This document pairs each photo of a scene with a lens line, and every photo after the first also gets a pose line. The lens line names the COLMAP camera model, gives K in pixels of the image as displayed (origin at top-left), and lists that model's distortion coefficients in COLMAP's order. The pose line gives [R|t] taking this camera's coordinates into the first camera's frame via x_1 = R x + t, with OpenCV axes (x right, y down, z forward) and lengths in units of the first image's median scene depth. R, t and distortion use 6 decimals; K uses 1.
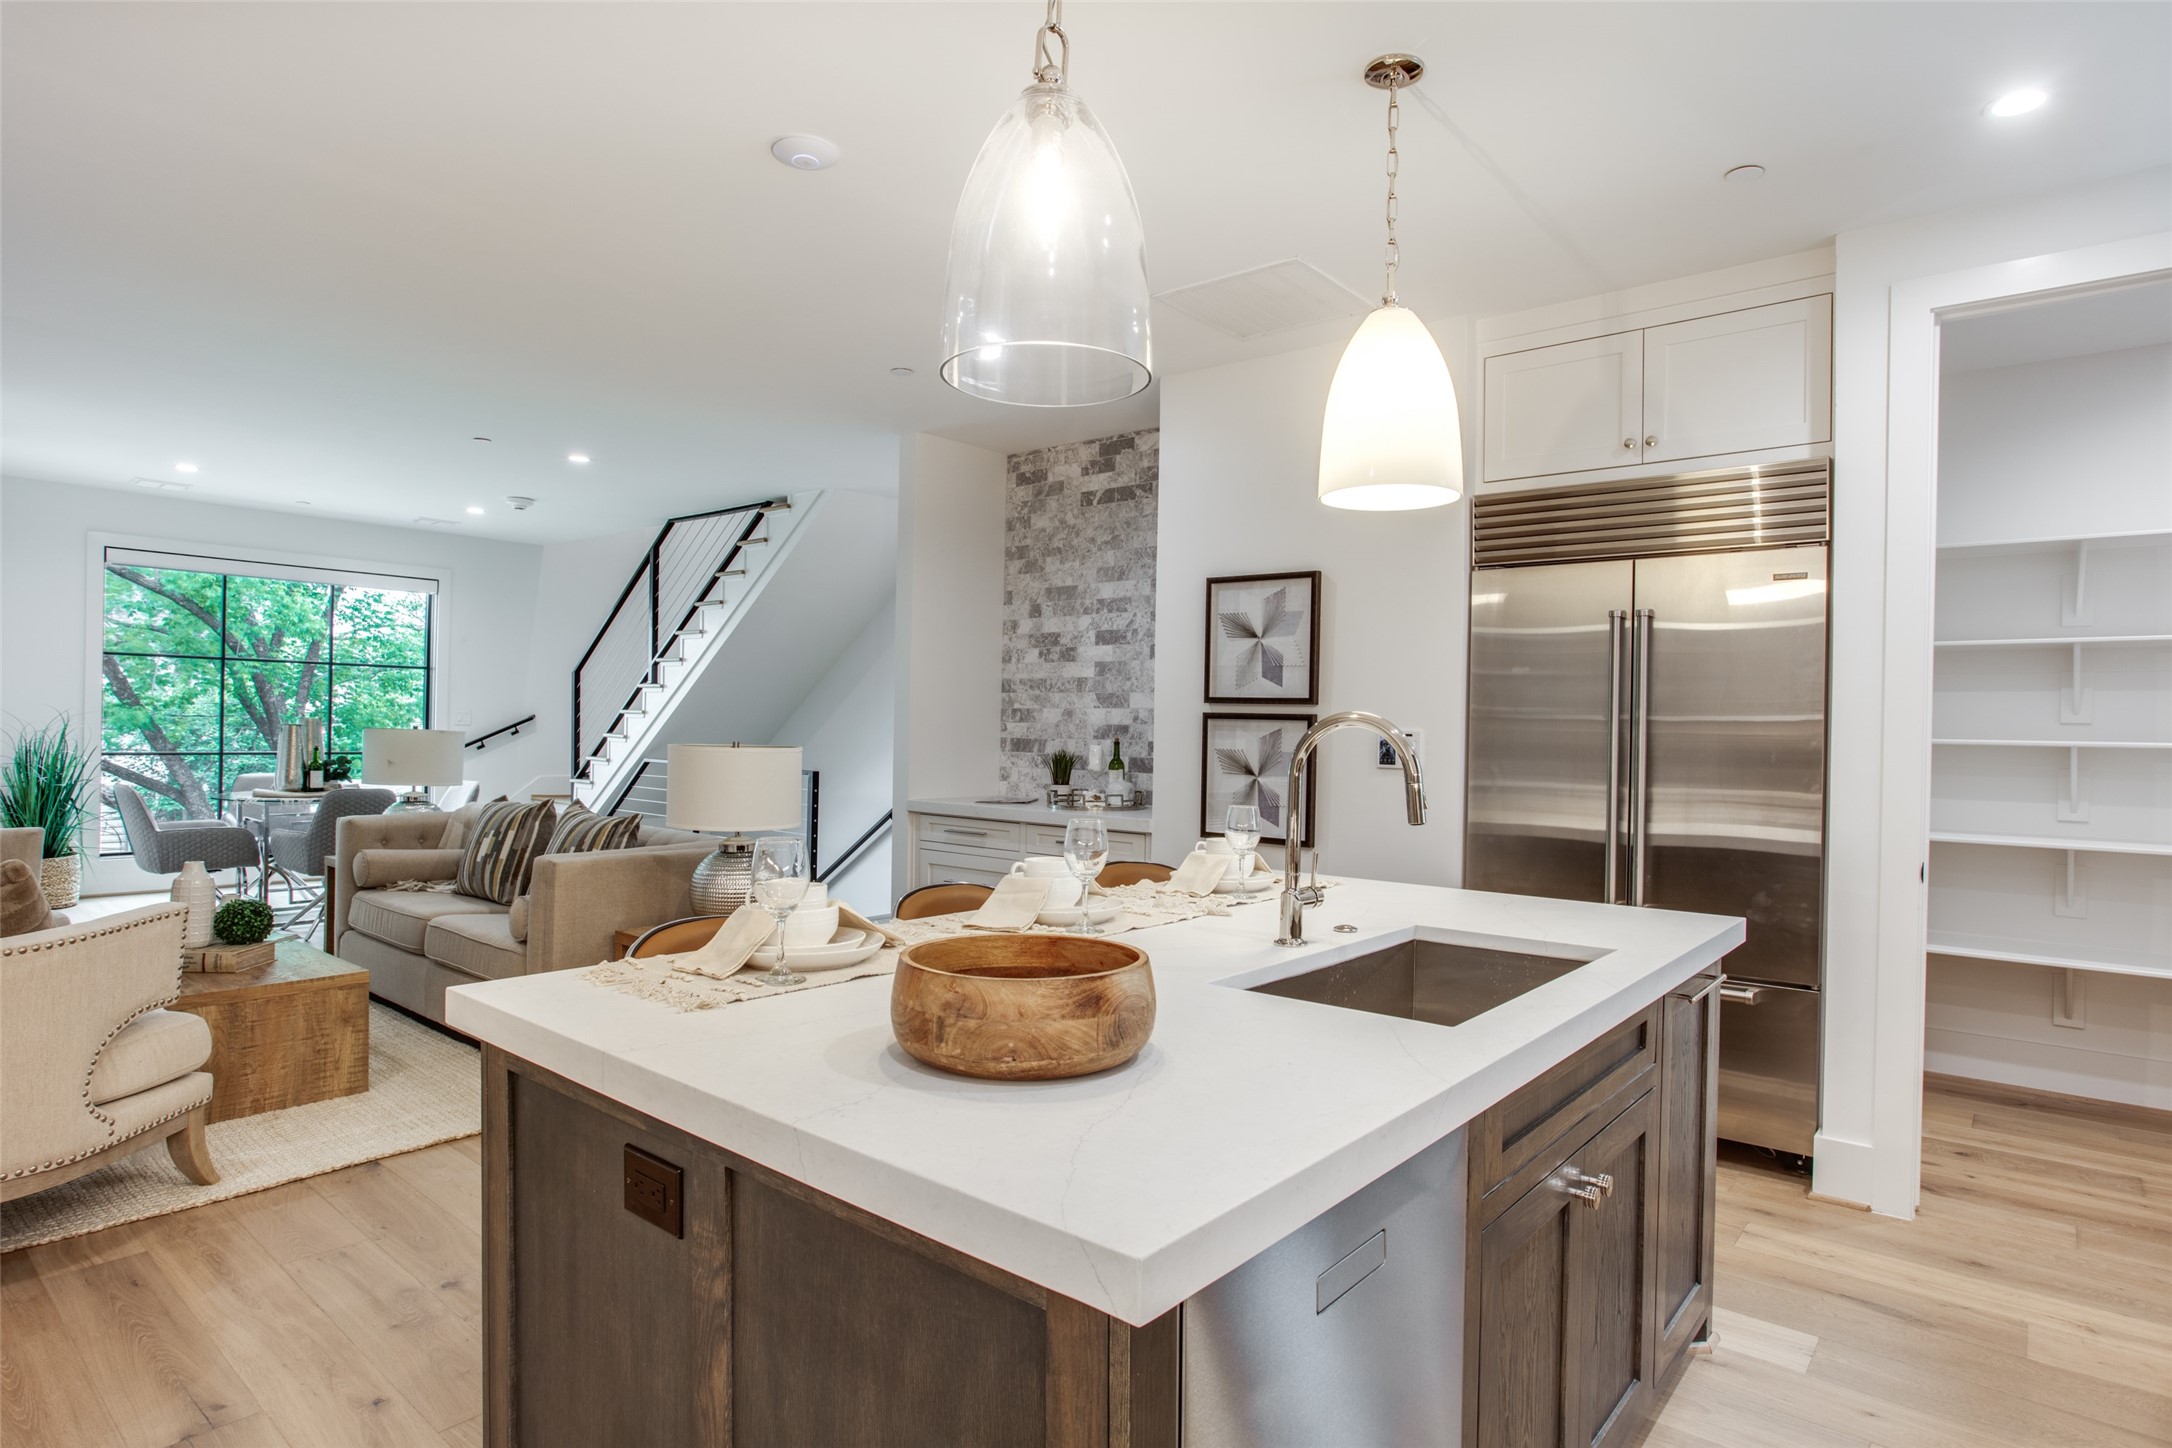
lens RADIAL K [[1146.9, 0, 1083.7], [0, 1146.9, 731.6], [0, 0, 1]] dist [-0.034502, 0.019350]
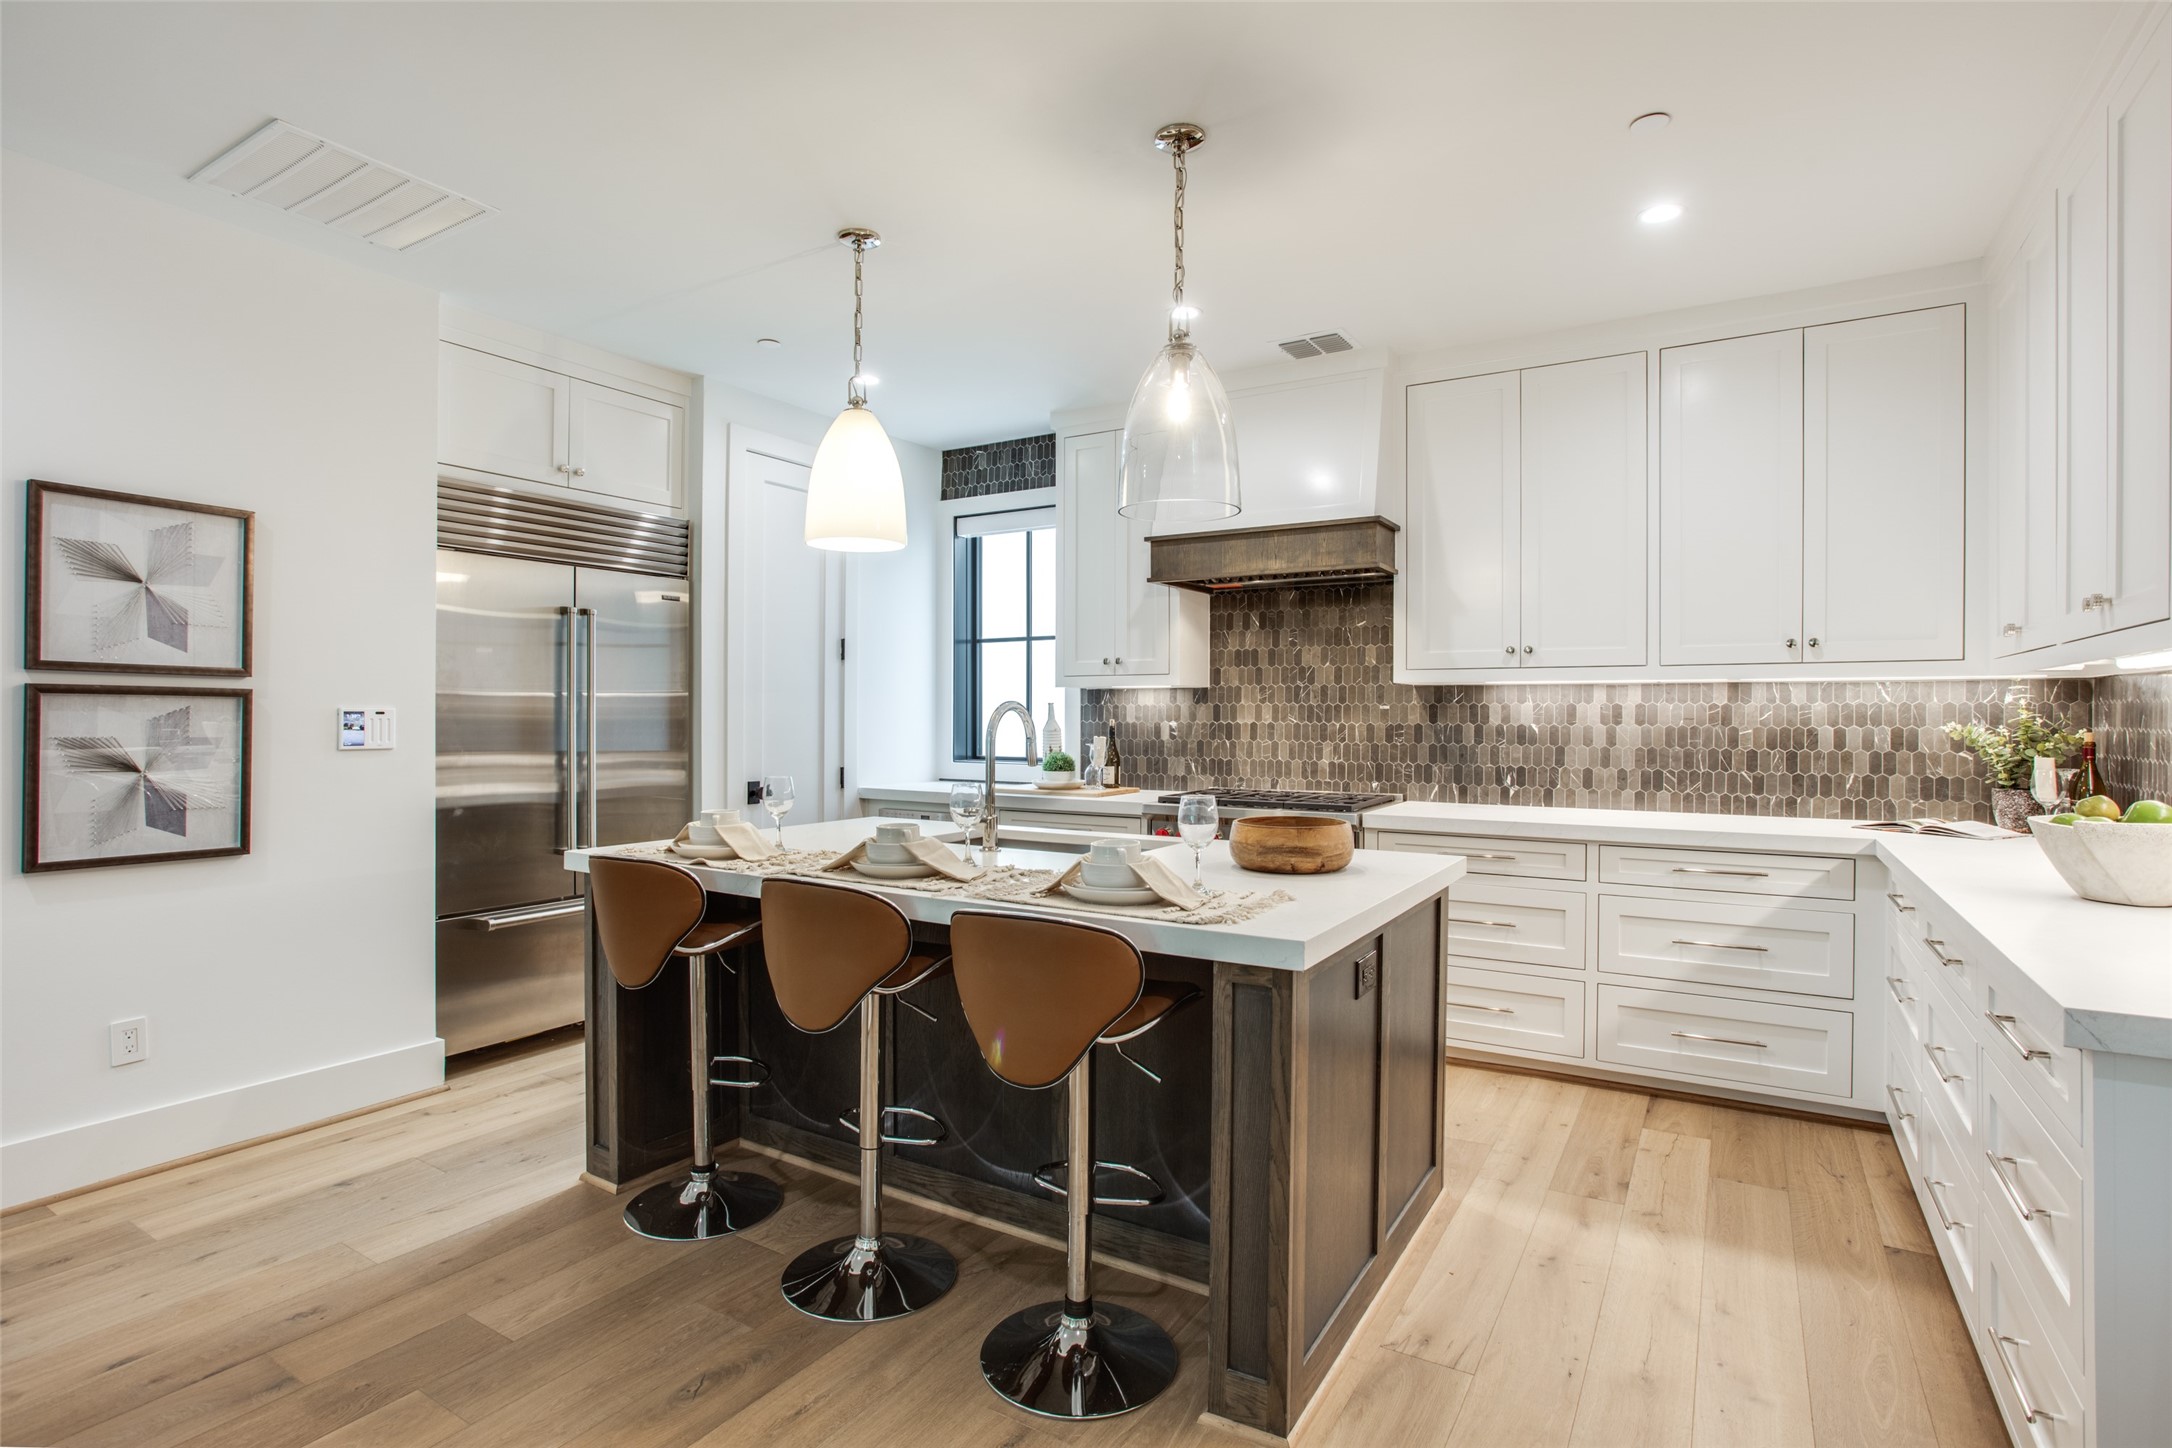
lens RADIAL K [[1082.2, 0, 1088.6], [0, 1082.2, 723.1], [0, 0, 1]] dist [-0.013956, 0.003456]
pose [[-0.148019, -0.028529, 0.988573, -0.441588], [-0.004554, 0.999593, 0.028165, -0.010423], [-0.988974, -0.000333, -0.148088, 0.364557]]
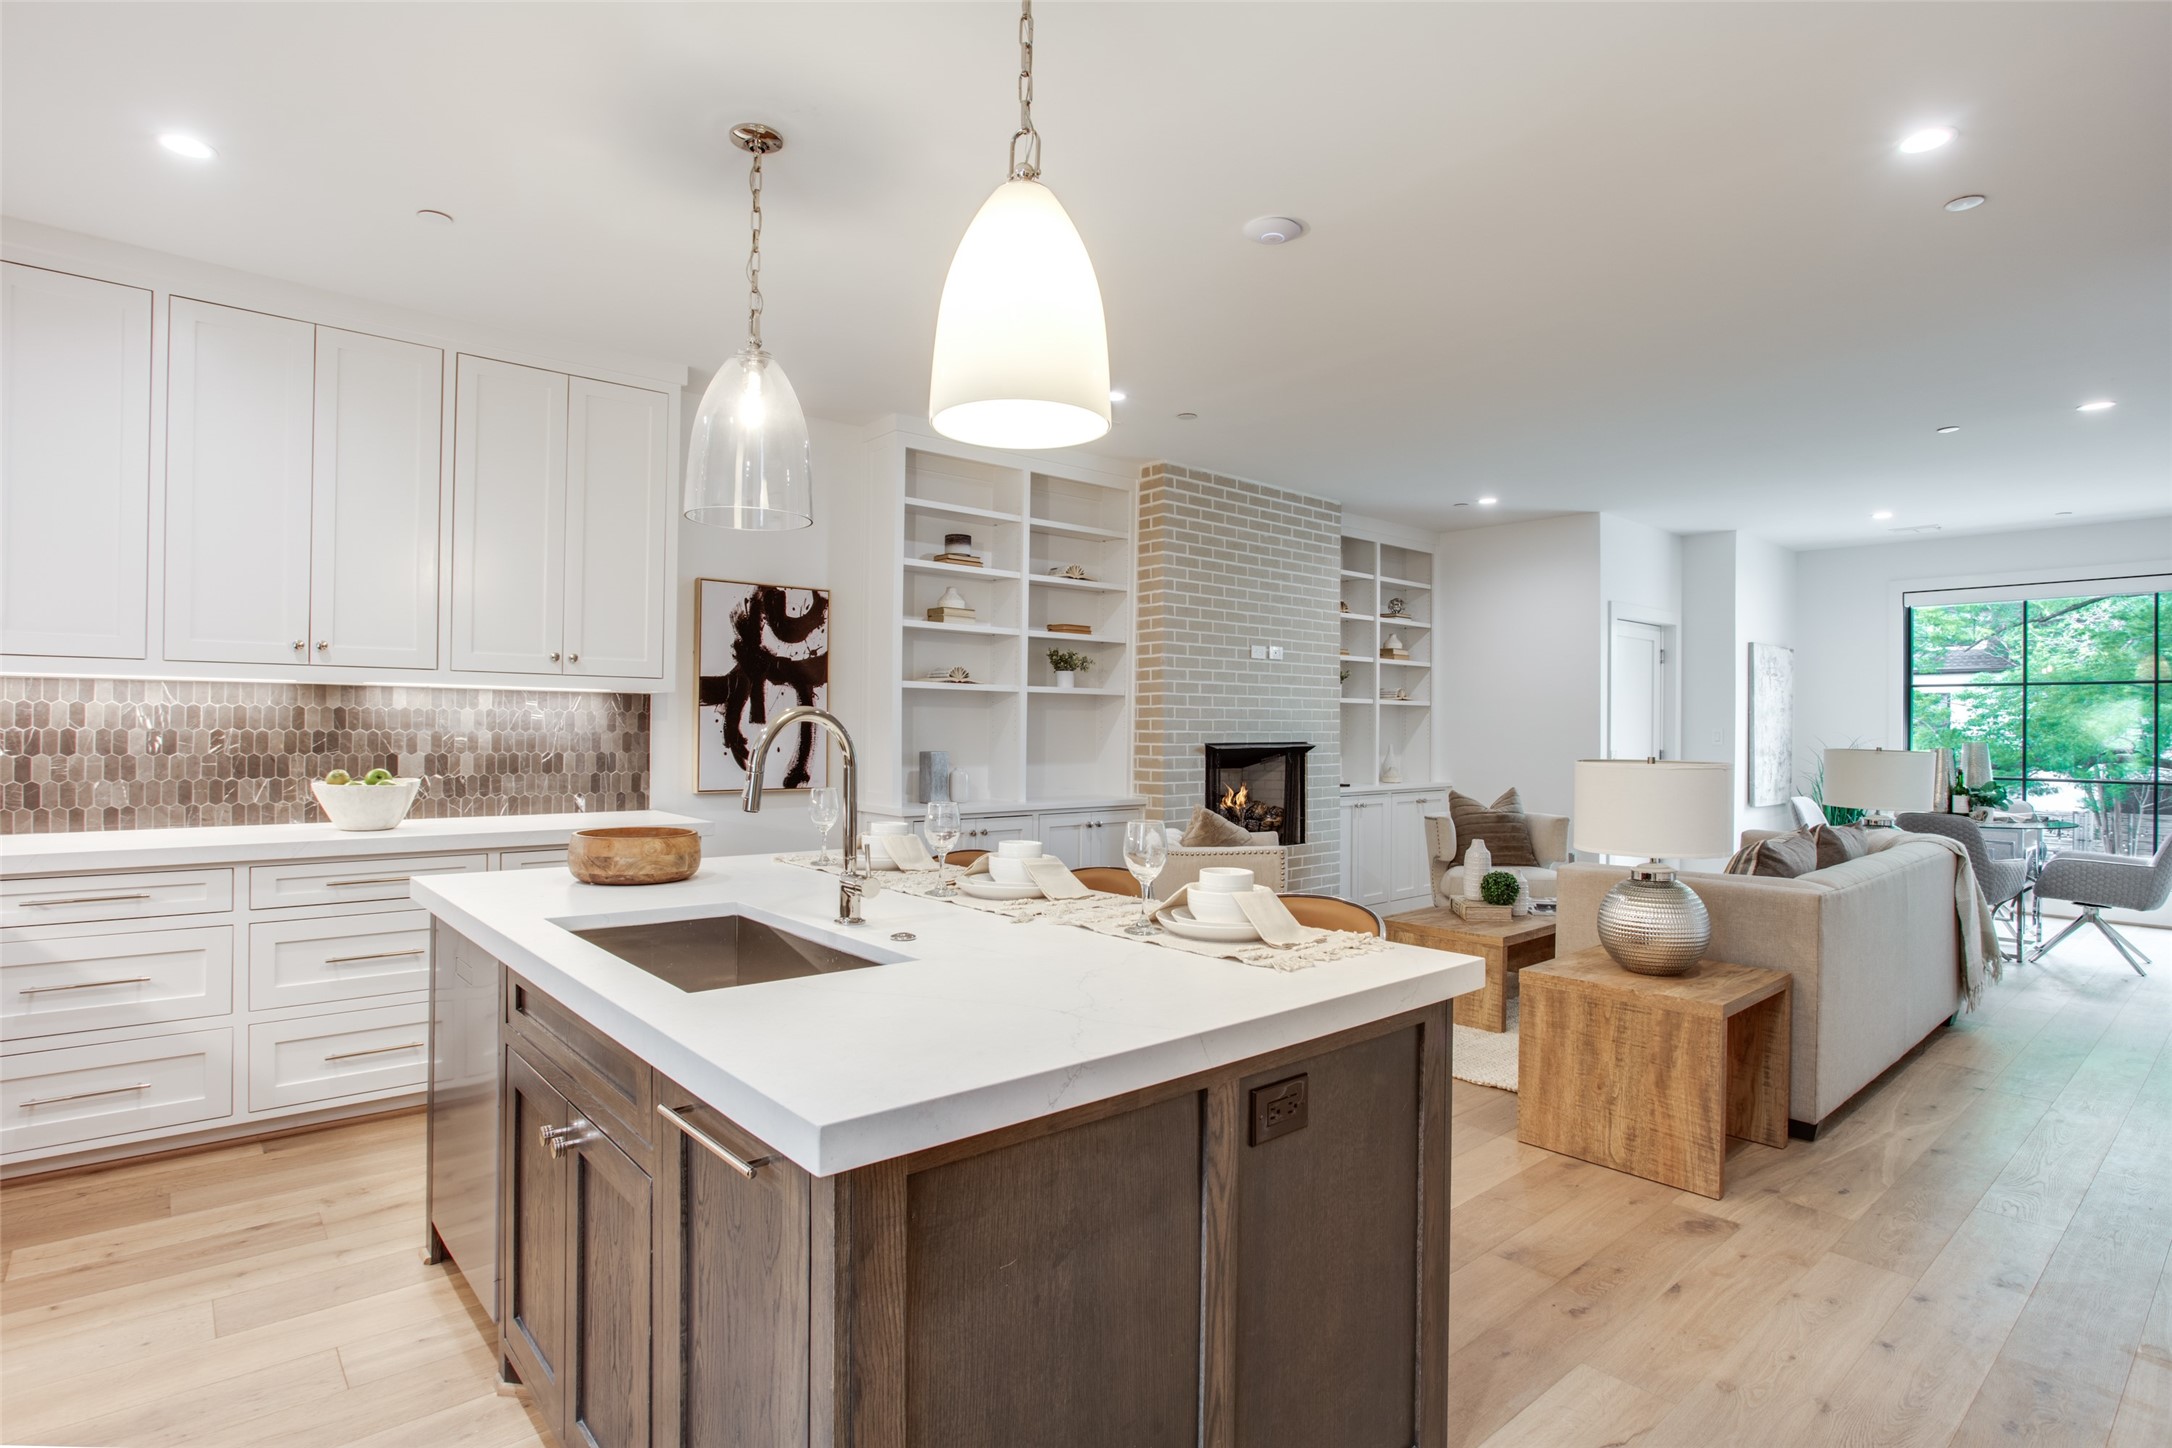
lens RADIAL K [[1110.9, 0, 1092.8], [0, 1110.9, 727.8], [0, 0, 1]] dist [-0.044677, 0.020330]
pose [[-0.147768, -0.021700, -0.988784, 0.412021], [-0.014935, 0.999694, -0.019708, 0.006114], [0.988909, 0.011856, -0.148047, 0.464150]]
